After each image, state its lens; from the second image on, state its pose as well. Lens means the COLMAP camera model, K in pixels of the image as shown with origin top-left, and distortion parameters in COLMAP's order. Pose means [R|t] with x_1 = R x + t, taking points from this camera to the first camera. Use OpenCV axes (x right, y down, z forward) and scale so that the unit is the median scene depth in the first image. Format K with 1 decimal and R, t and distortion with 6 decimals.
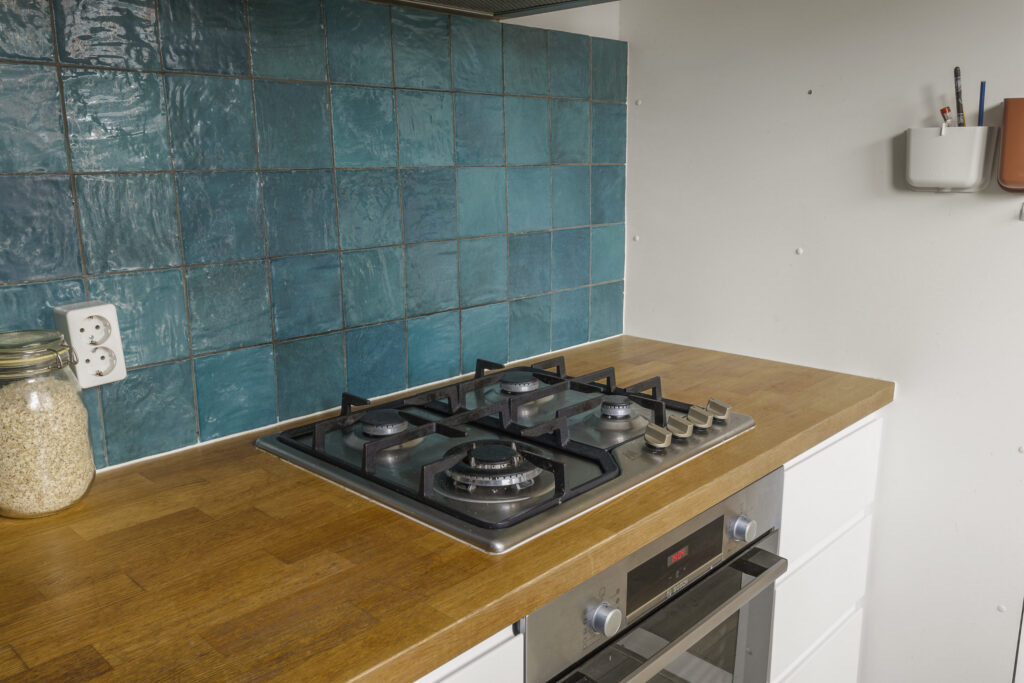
lens RADIAL K [[868.9, 0, 510.8], [0, 868.9, 345.1], [0, 0, 1]] dist [0.049052, 0.002238]
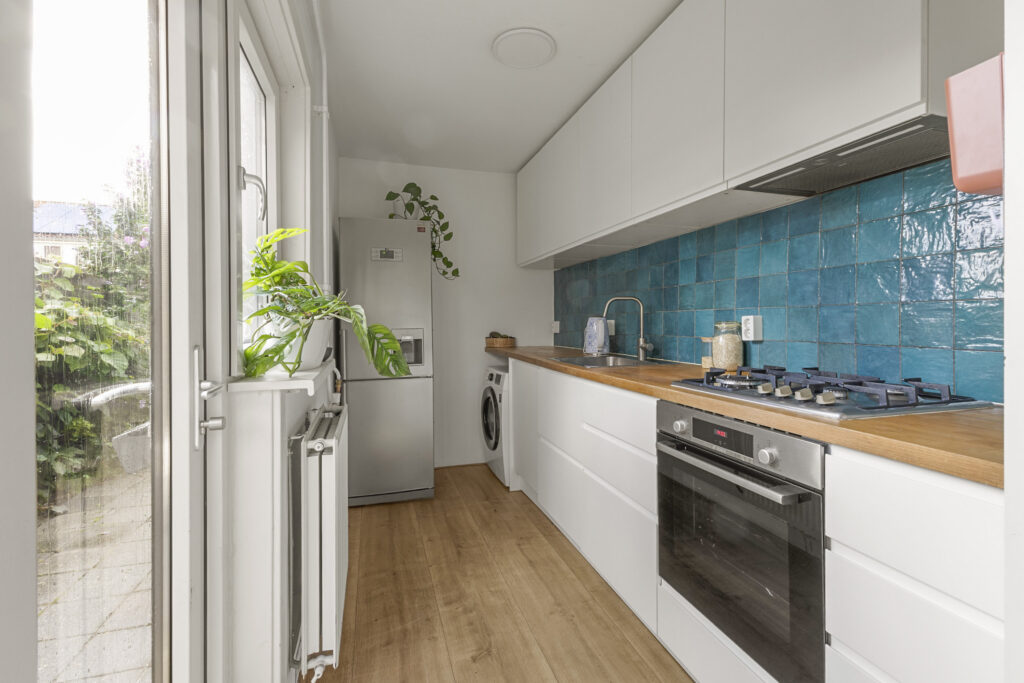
lens RADIAL K [[435.8, 0, 503.4], [0, 435.8, 324.6], [0, 0, 1]] dist [0.008088, -0.000498]
pose [[-0.492184, 0.011063, -0.870421, 1.079912], [-0.199399, 0.971900, 0.125105, -0.026755], [0.847346, 0.235136, -0.476148, 0.806620]]
